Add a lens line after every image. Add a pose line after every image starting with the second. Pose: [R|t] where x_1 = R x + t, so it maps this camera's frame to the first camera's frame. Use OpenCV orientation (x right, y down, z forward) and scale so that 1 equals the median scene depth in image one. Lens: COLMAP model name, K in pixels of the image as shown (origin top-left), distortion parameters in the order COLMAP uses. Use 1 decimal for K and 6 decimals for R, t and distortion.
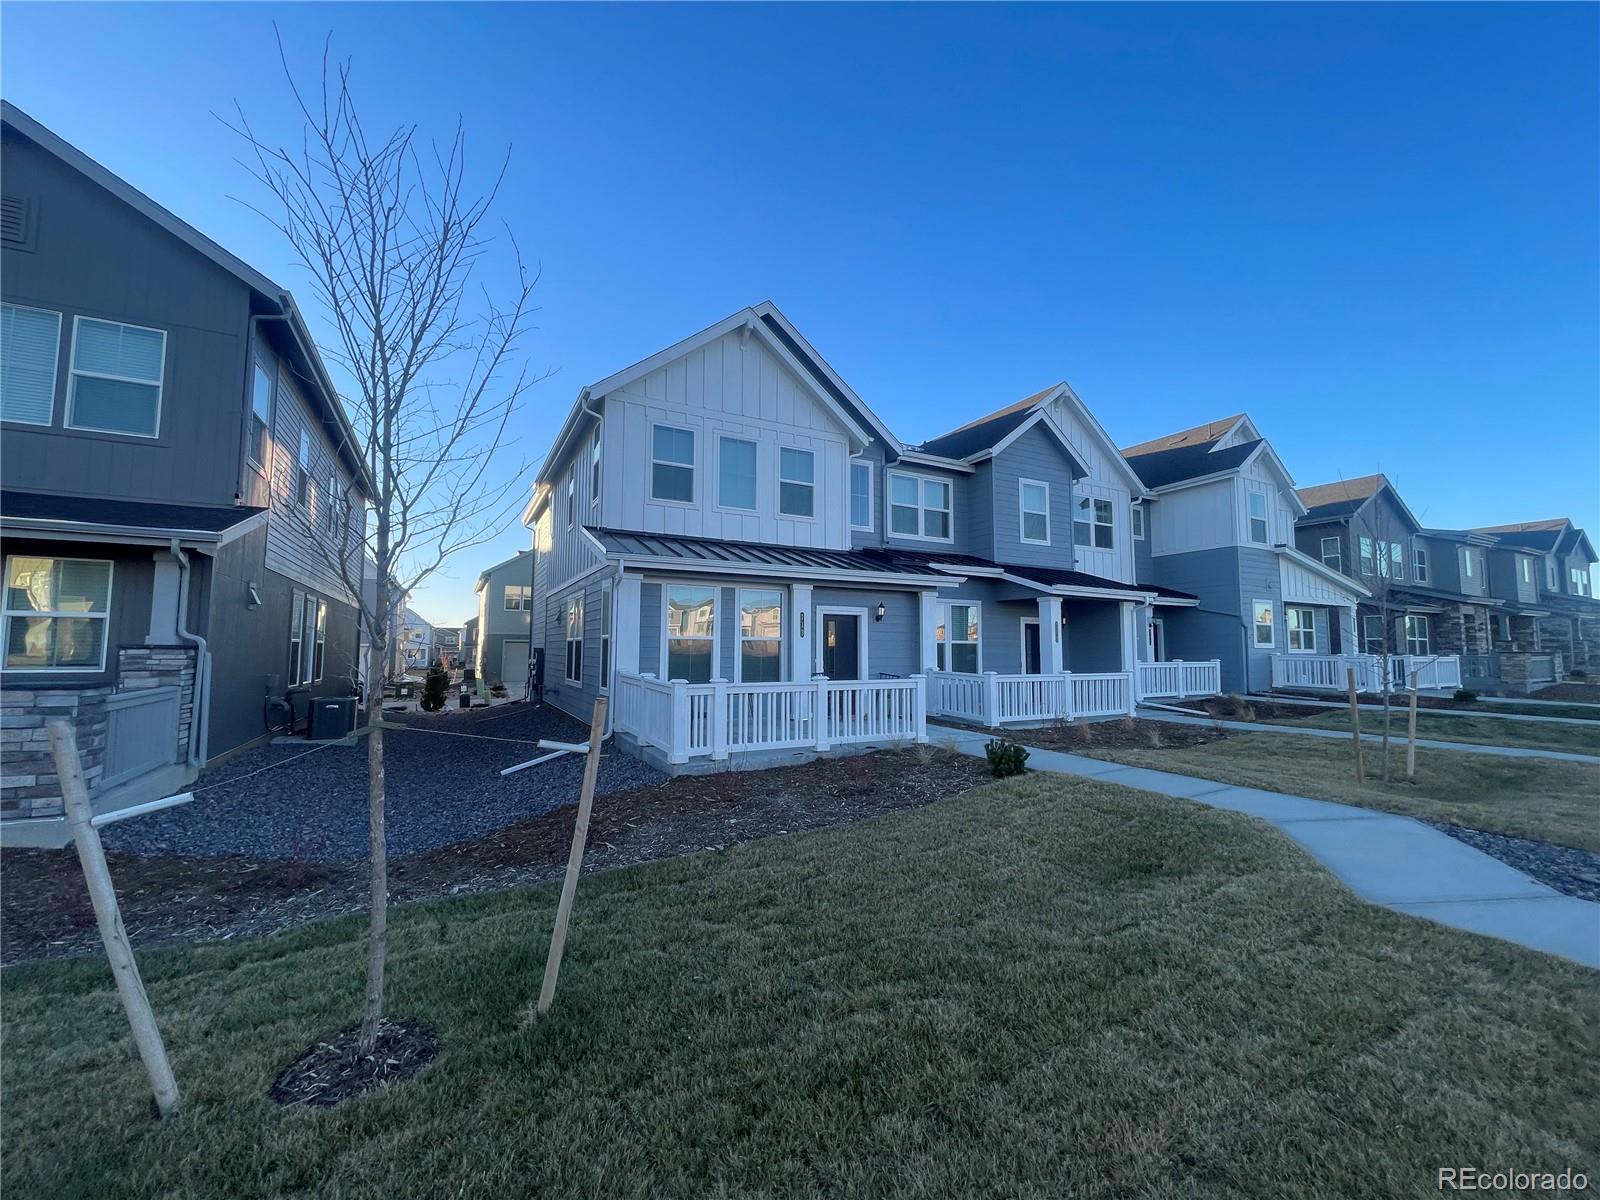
lens RADIAL K [[636.5, 0, 788.5], [0, 636.5, 602.3], [0, 0, 1]] dist [-0.001212, -0.000583]
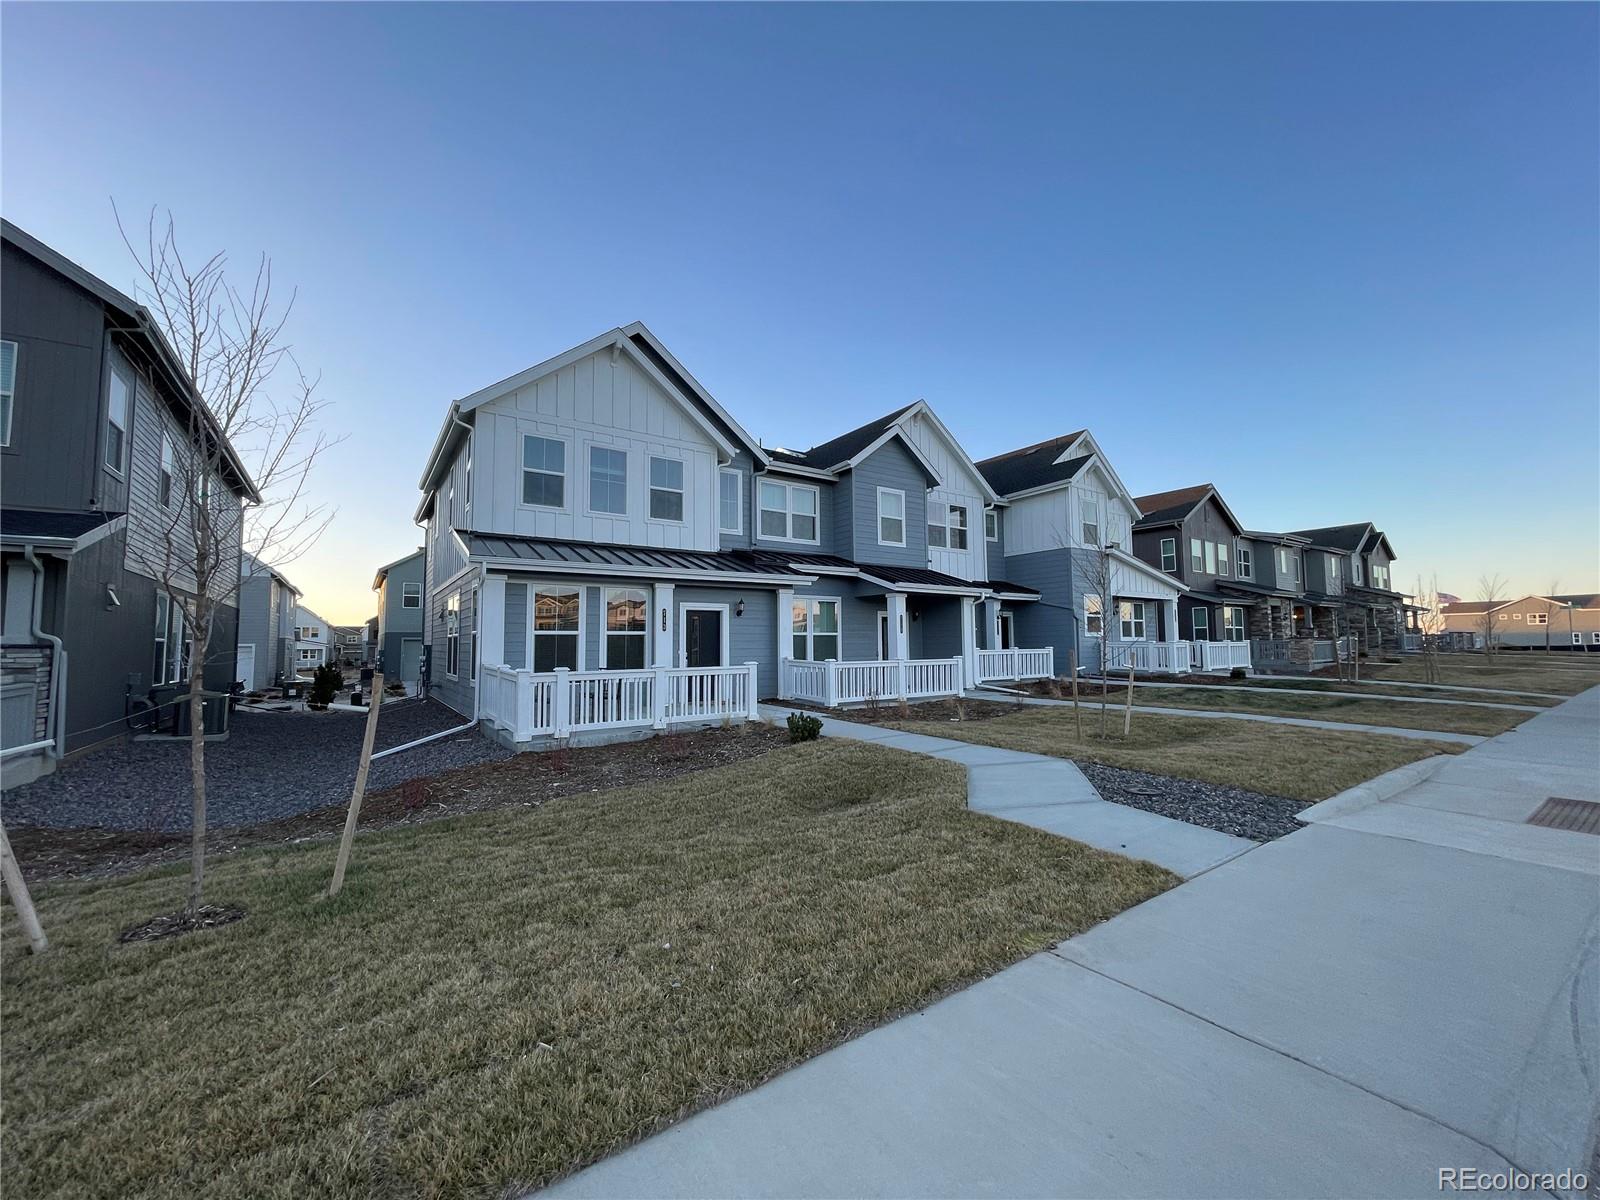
lens RADIAL K [[636.5, 0, 790.5], [0, 636.5, 602.9], [0, 0, 1]] dist [-0.001212, -0.000583]
pose [[0.993605, -0.006115, 0.112750, 0.147620], [0.005052, 0.999940, 0.009711, -0.005194], [-0.112803, -0.009079, 0.993576, -0.162004]]
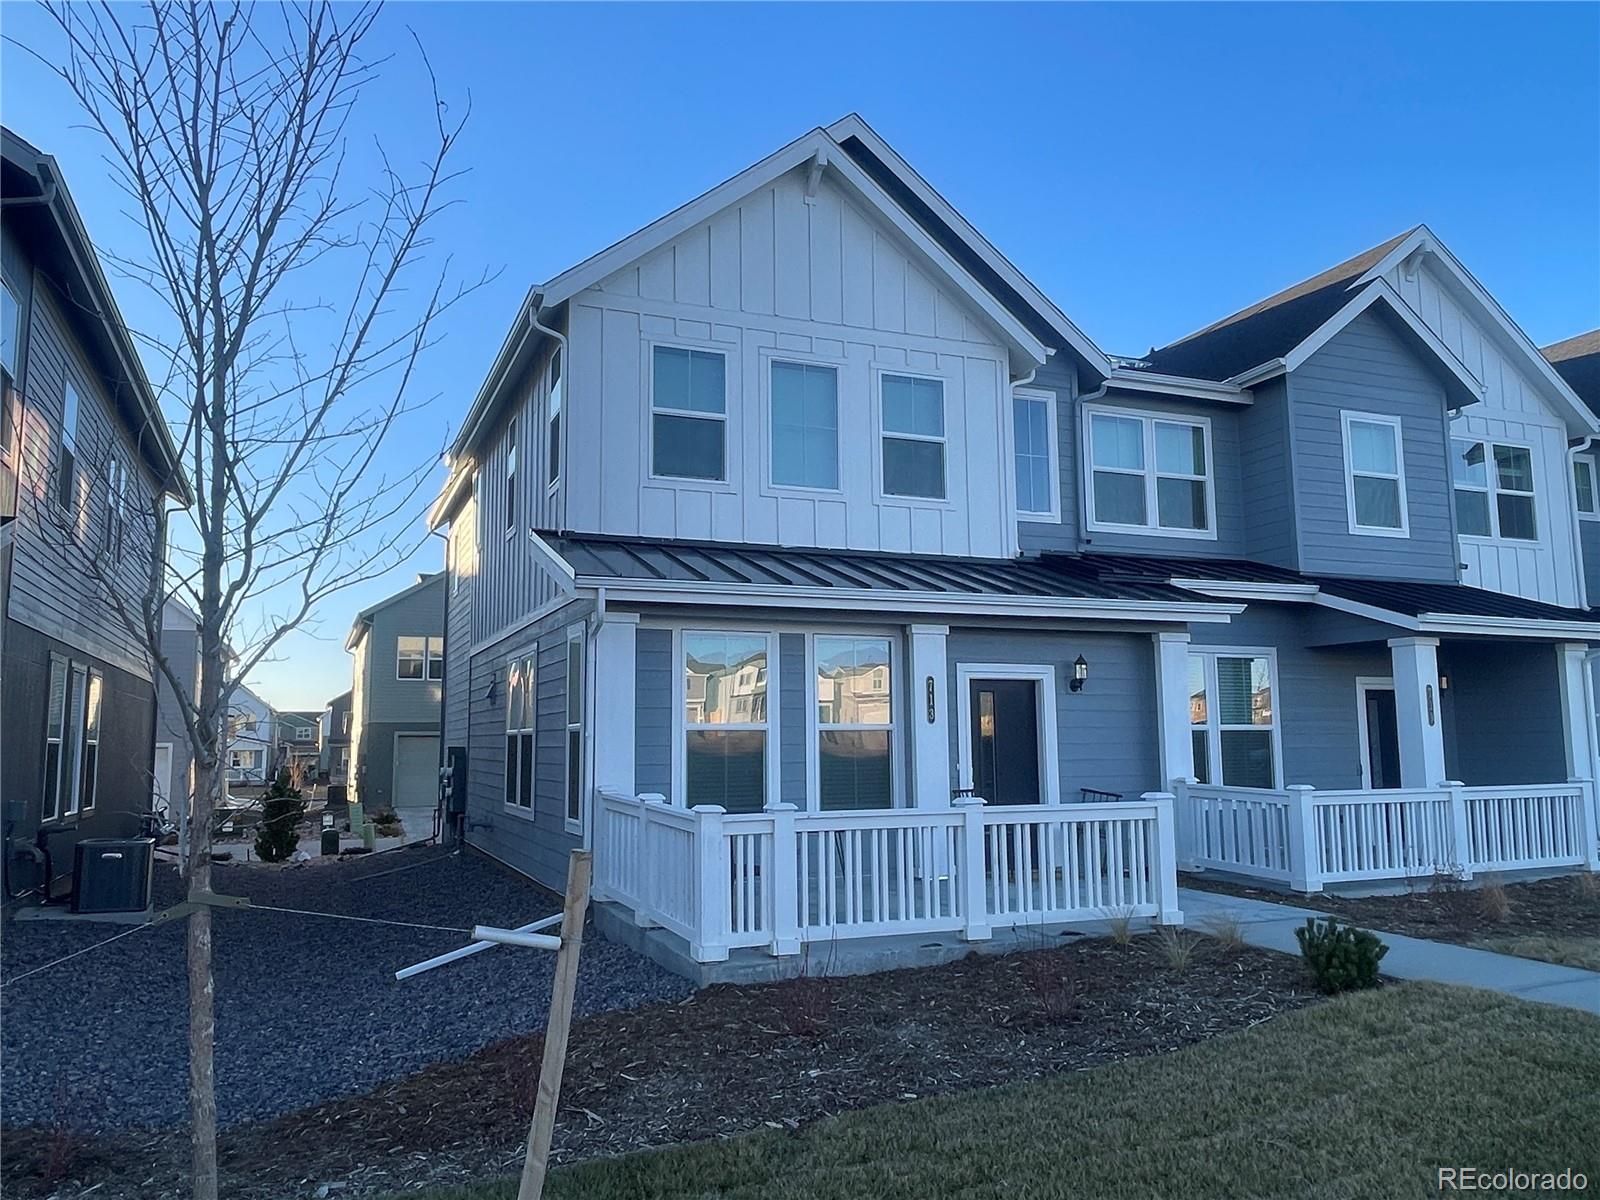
lens RADIAL K [[1172.9, 0, 775.1], [0, 1172.9, 600.0], [0, 0, 1]] dist [0.006468, -0.017371]
pose [[0.994106, -0.025395, -0.105393, -0.003893], [0.020374, 0.998618, -0.048448, -0.004544], [0.106477, 0.046015, 0.993250, -0.002768]]
